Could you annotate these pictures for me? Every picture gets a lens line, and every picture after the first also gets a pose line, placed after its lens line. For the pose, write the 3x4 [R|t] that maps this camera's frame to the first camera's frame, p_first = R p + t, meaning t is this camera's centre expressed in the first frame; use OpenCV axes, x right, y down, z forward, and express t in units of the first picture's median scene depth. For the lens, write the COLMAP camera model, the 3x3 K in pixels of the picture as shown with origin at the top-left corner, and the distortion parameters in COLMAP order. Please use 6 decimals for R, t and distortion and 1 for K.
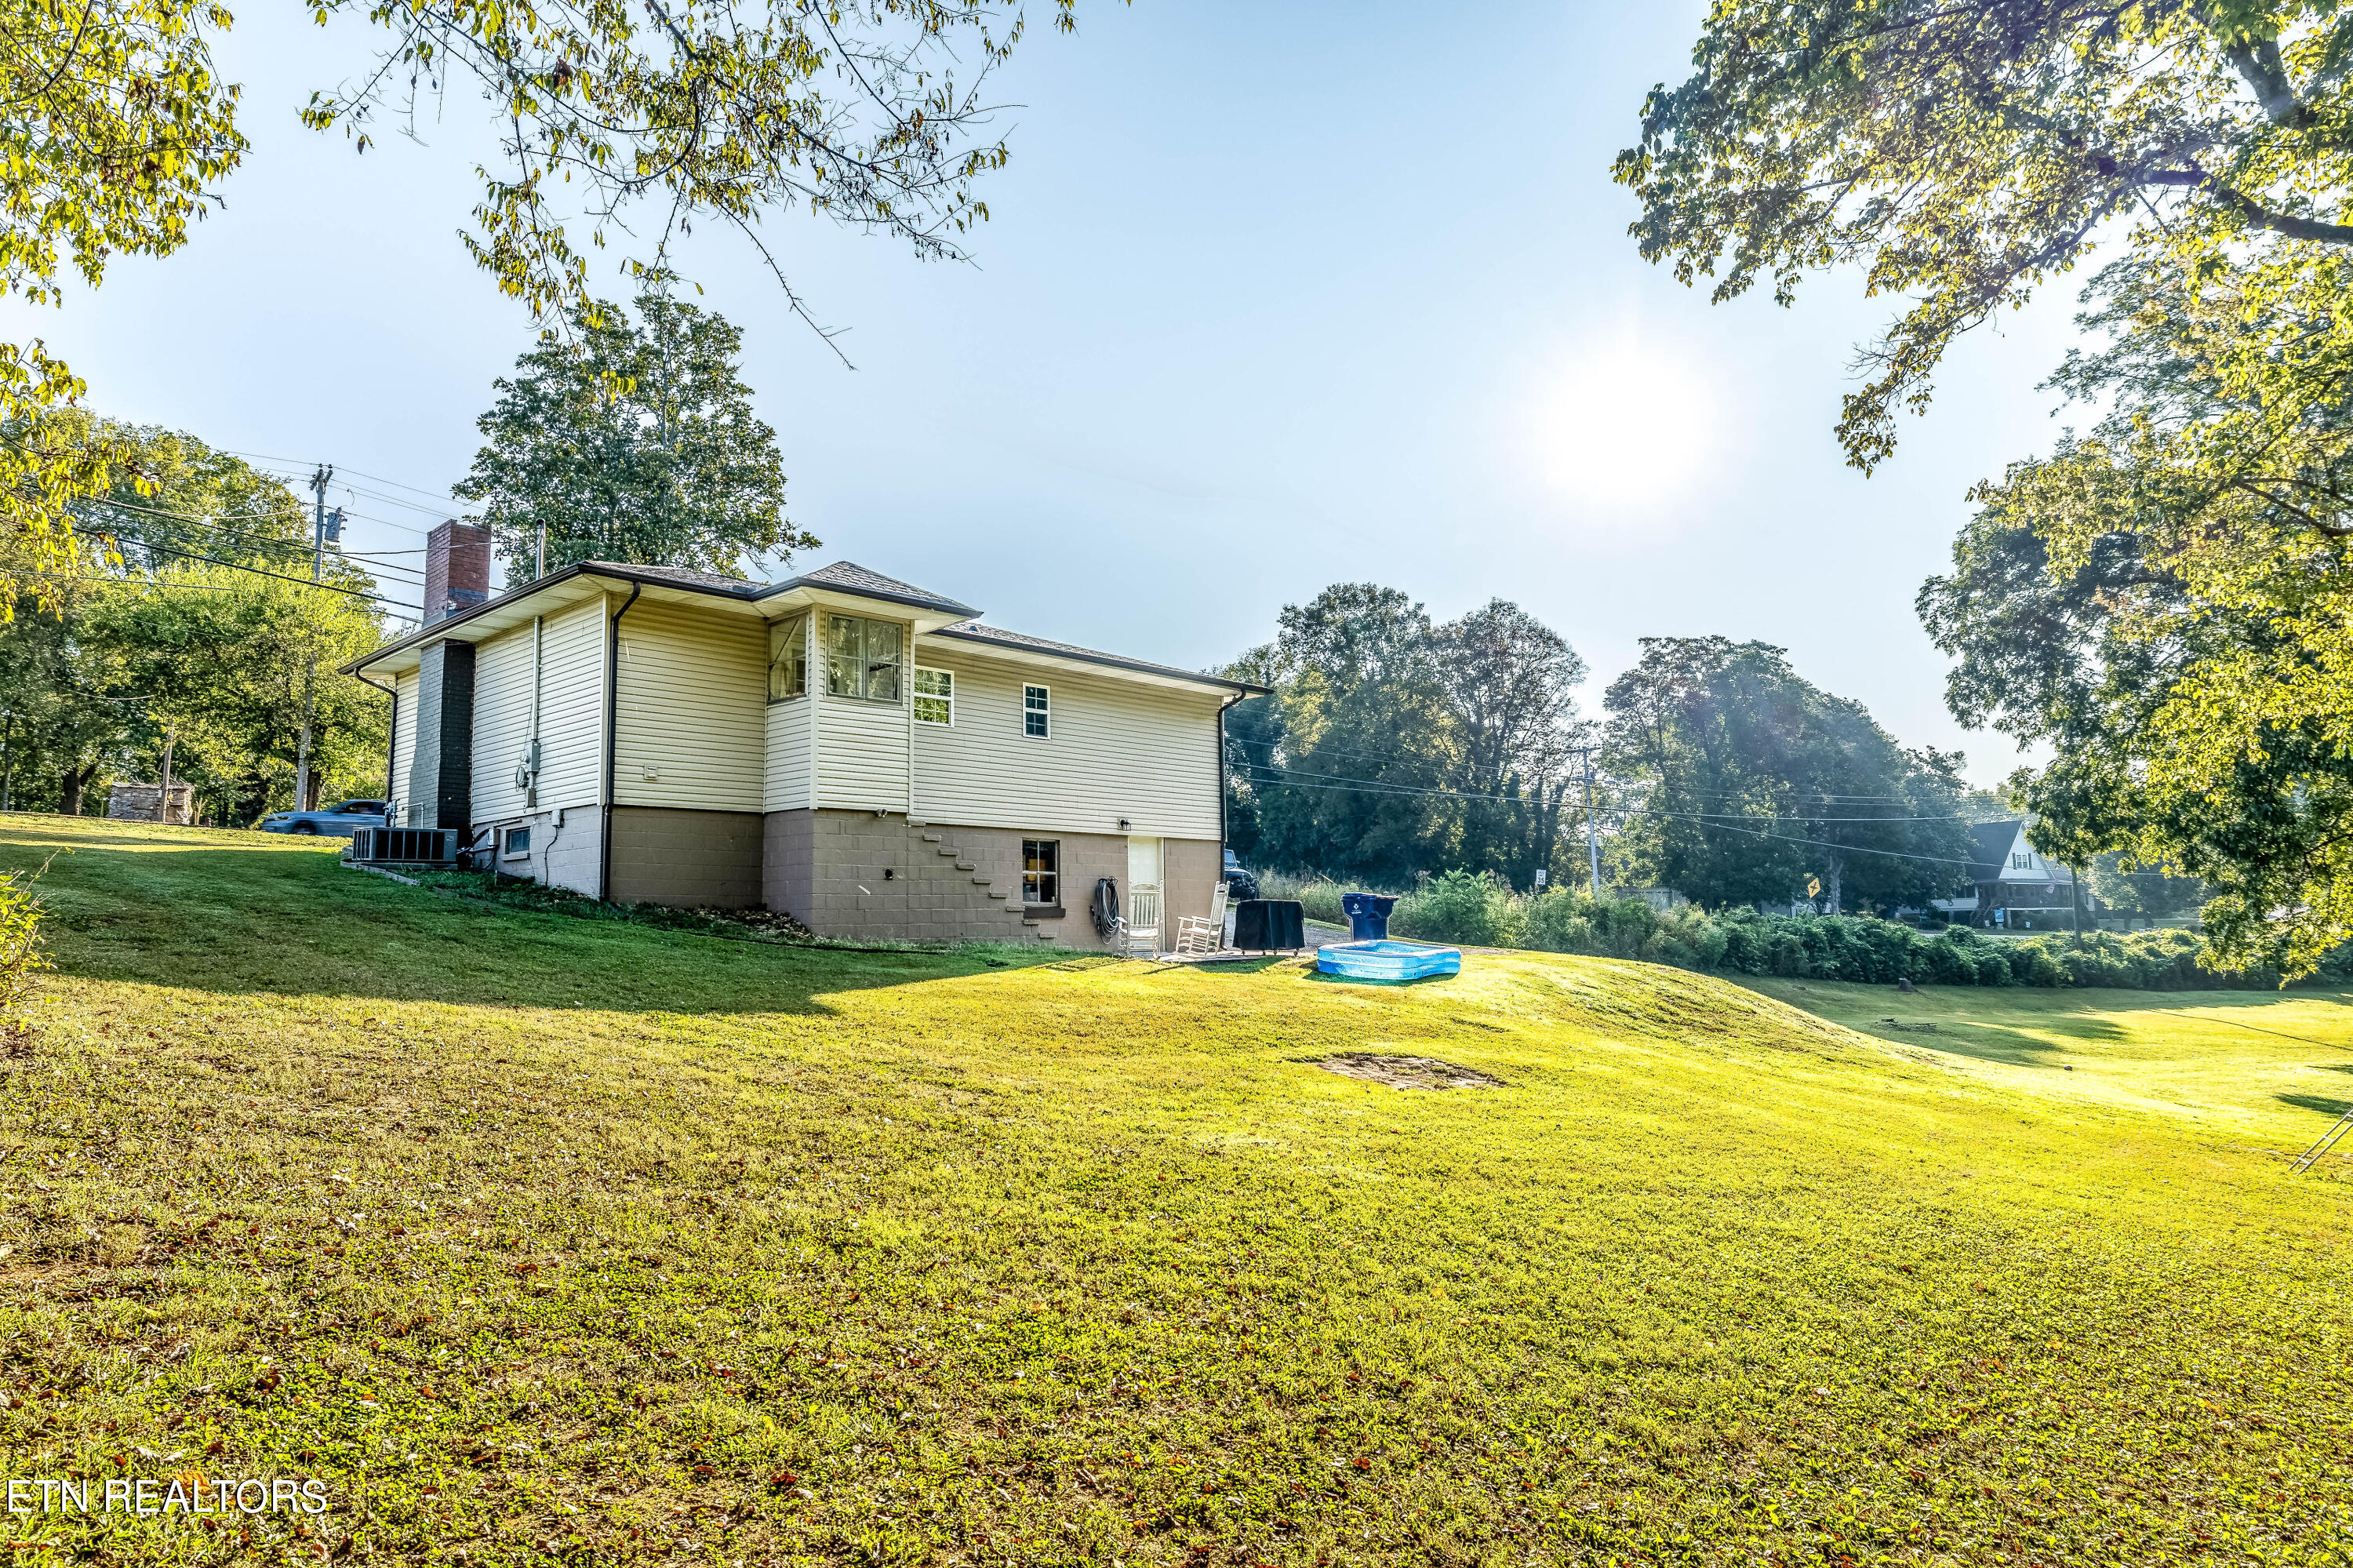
lens RADIAL K [[1452.6, 0, 1115.1], [0, 1452.6, 787.5], [0, 0, 1]] dist [-0.002954, -0.001049]
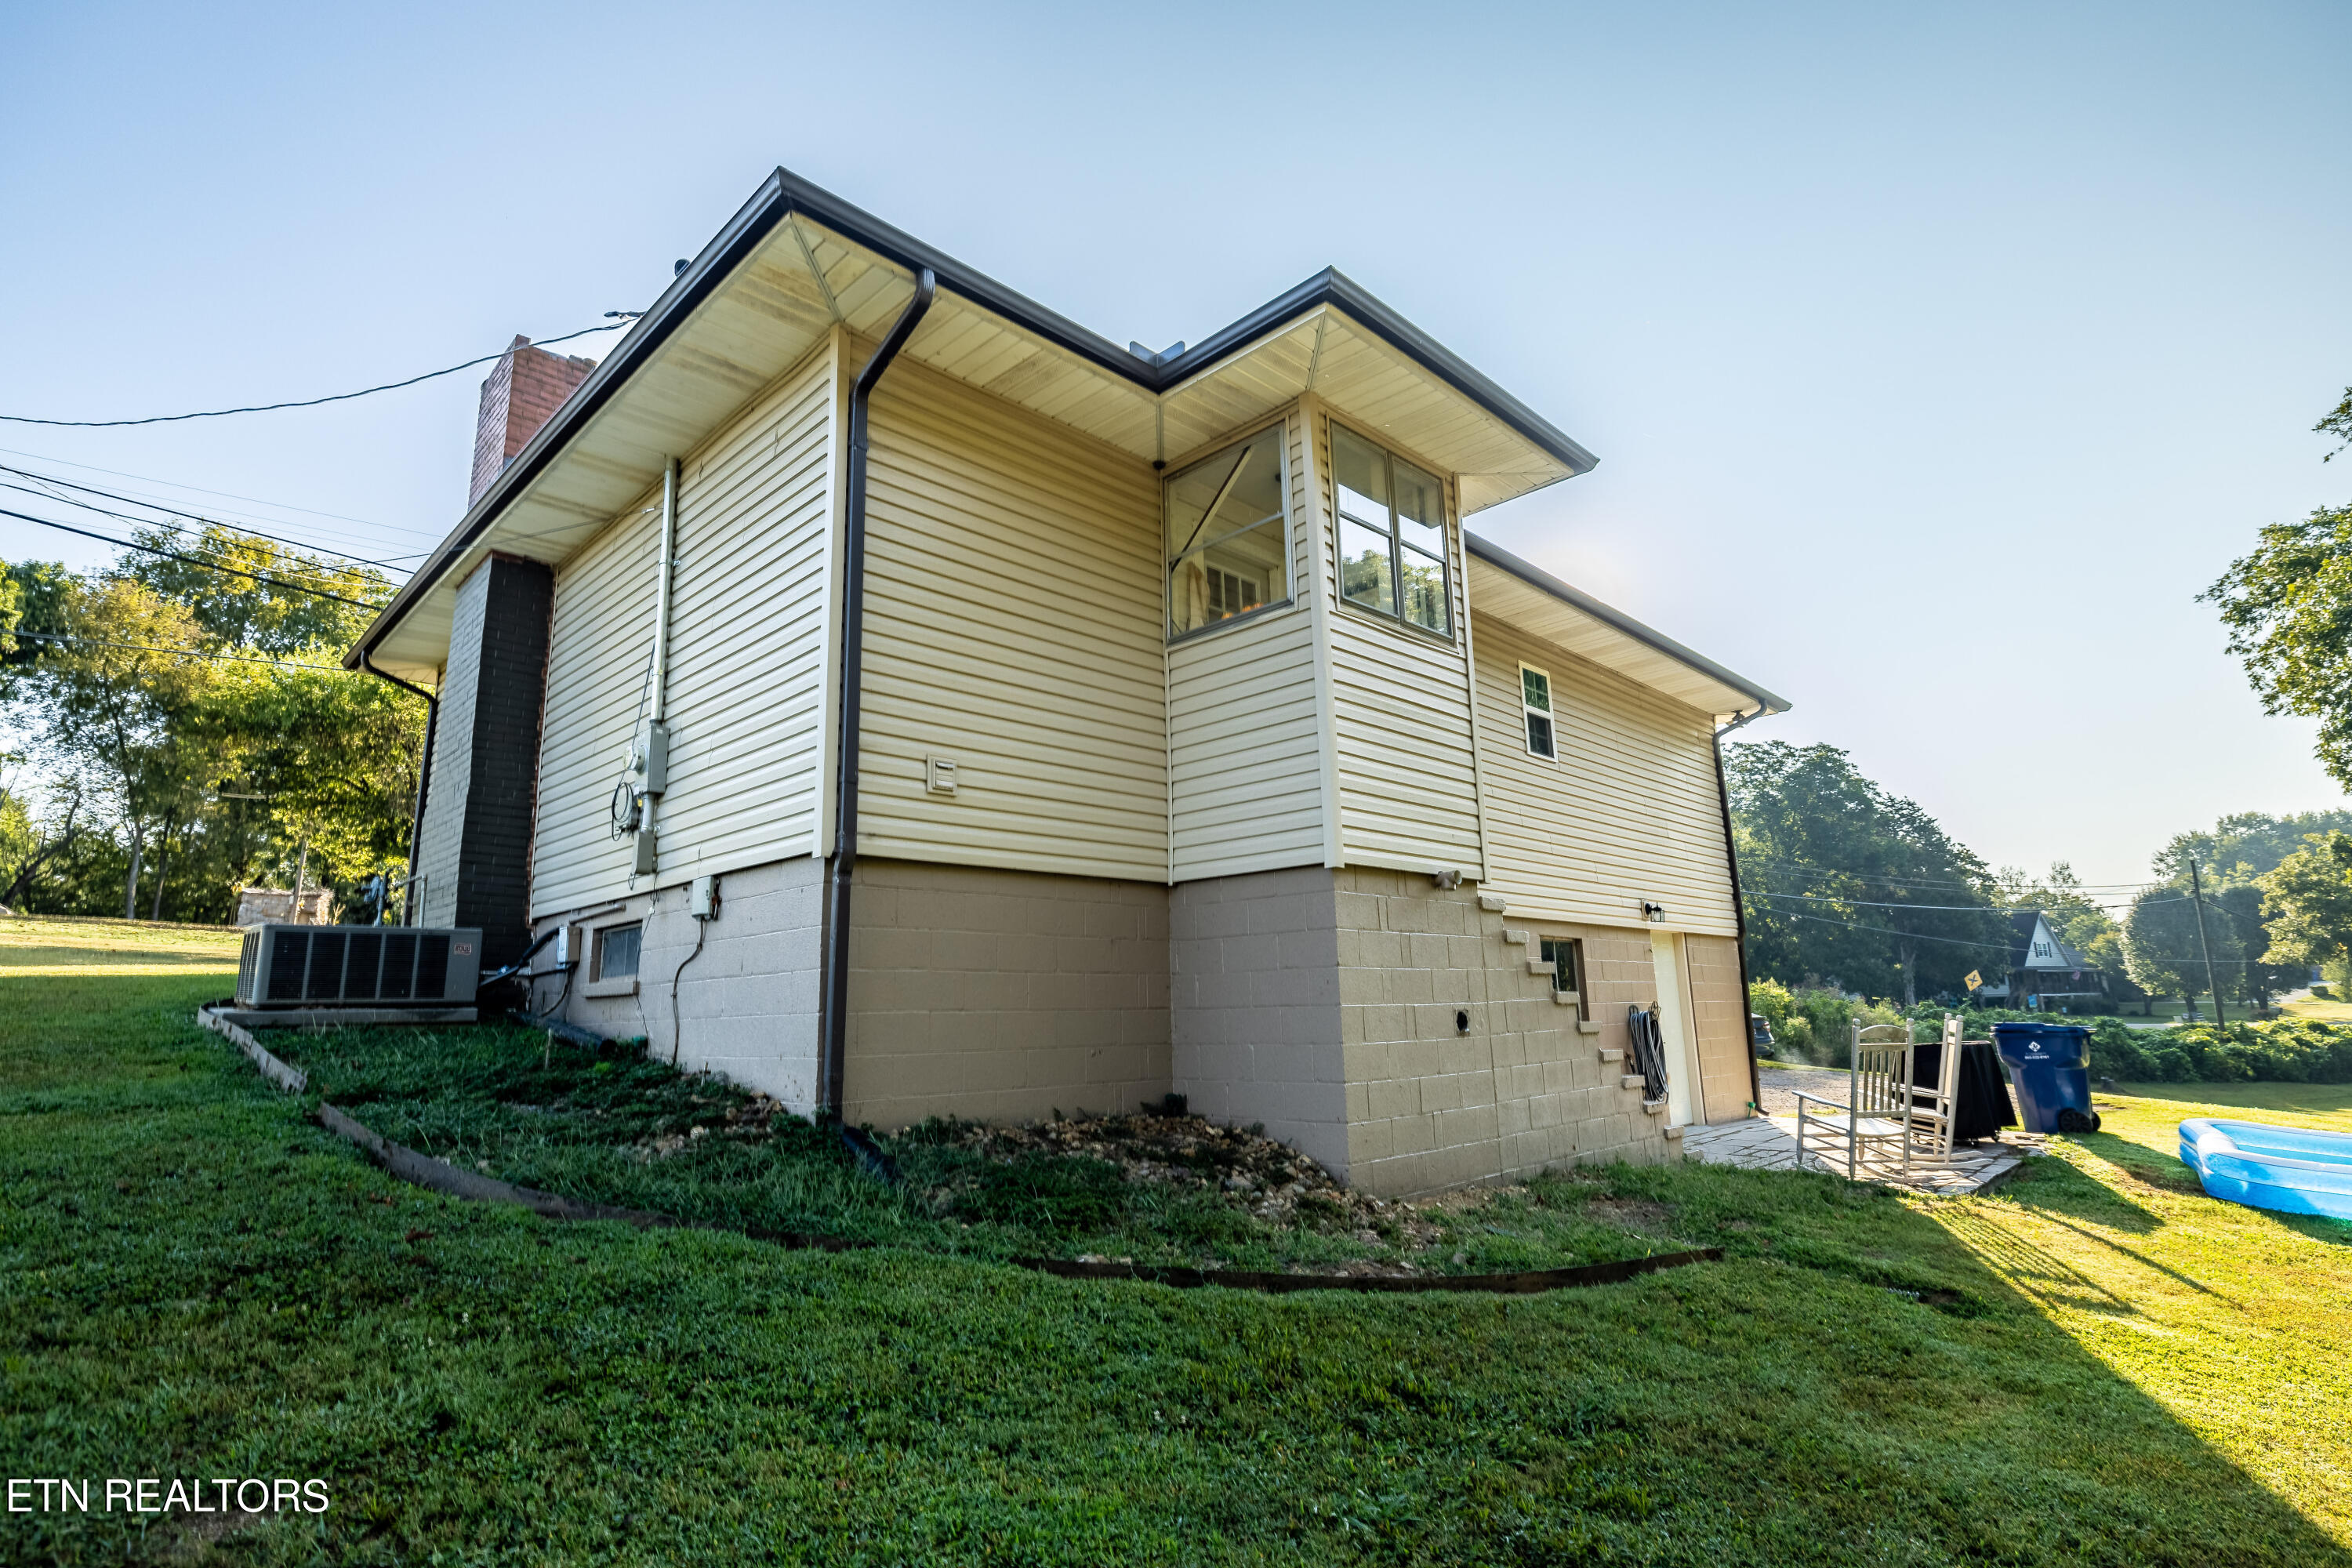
lens RADIAL K [[1140.1, 0, 1107.2], [0, 1140.1, 784.0], [0, 0, 1]] dist [-0.002607, -0.000435]
pose [[0.999571, -0.013544, -0.025978, -0.250084], [0.010908, 0.995025, -0.099029, 0.021547], [0.027190, 0.098703, 0.994745, 0.649123]]
